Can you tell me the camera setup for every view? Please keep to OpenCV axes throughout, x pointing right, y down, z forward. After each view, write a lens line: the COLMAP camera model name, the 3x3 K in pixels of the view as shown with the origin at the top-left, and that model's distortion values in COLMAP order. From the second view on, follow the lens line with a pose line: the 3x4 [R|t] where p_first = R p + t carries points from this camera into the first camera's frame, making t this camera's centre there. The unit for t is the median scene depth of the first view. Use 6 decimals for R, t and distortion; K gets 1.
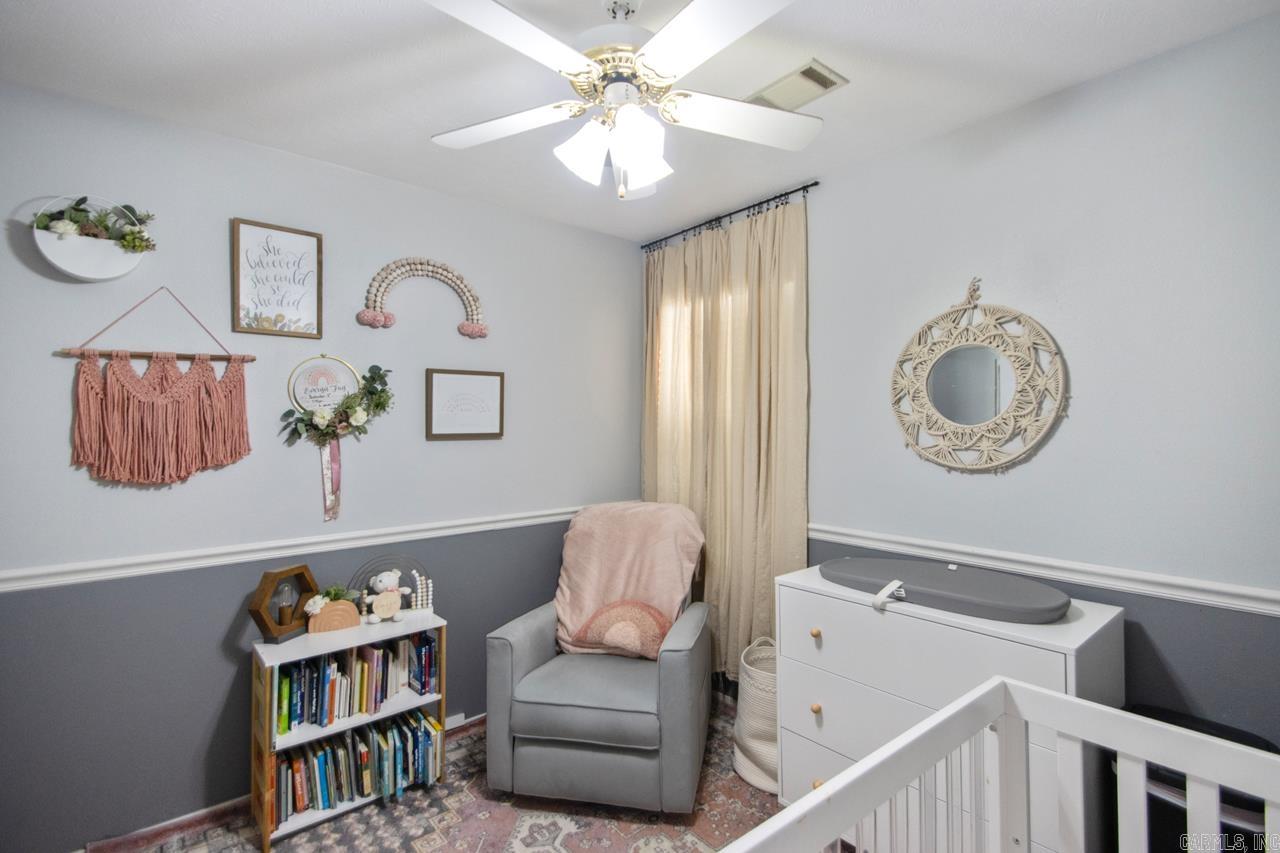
lens RADIAL K [[599.0, 0, 646.1], [0, 599.0, 429.4], [0, 0, 1]] dist [0.021088, -0.019447]
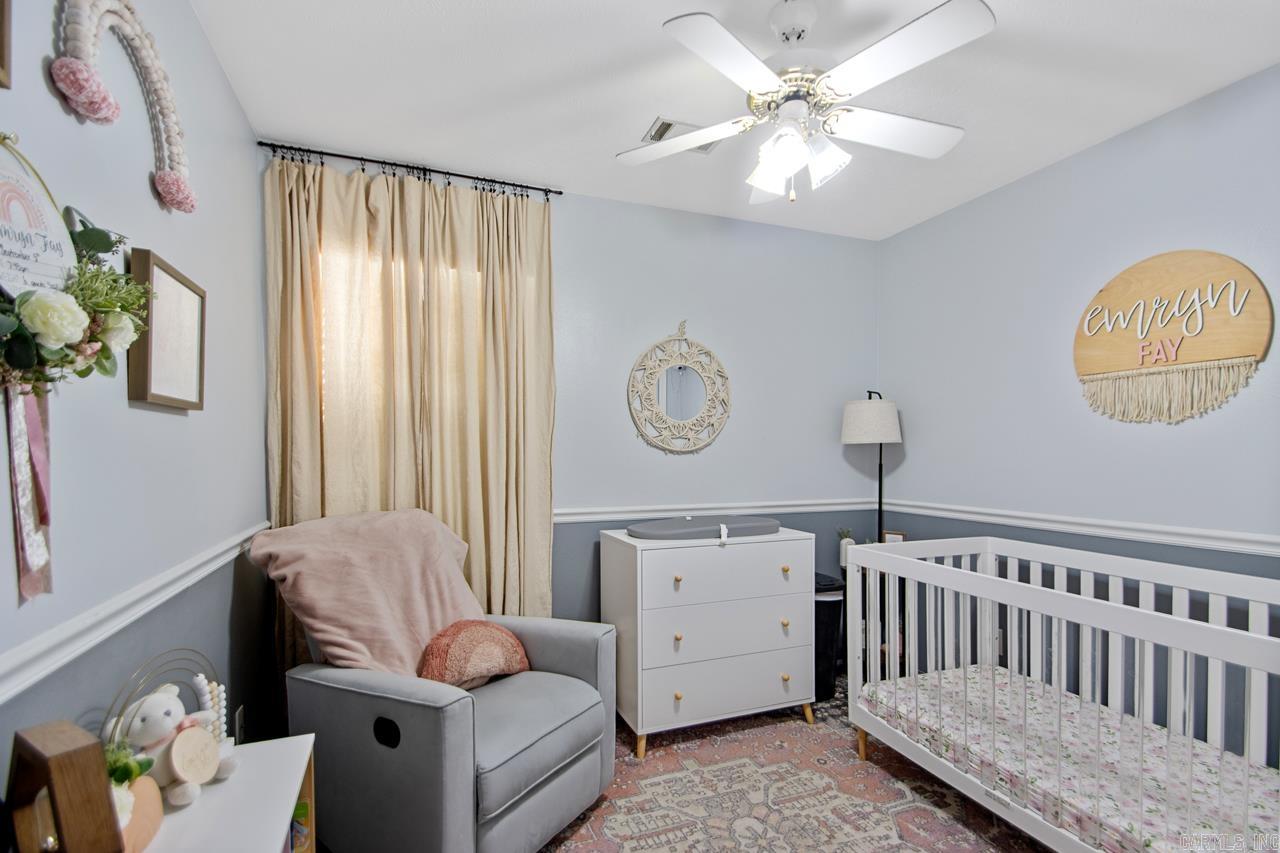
lens RADIAL K [[610.3, 0, 645.3], [0, 610.3, 475.8], [0, 0, 1]] dist [0.022090, 0.000117]
pose [[0.315967, -0.034100, 0.948157, -0.718076], [0.004777, 0.999398, 0.034351, 0.059589], [-0.948758, -0.006324, 0.315940, 0.497292]]
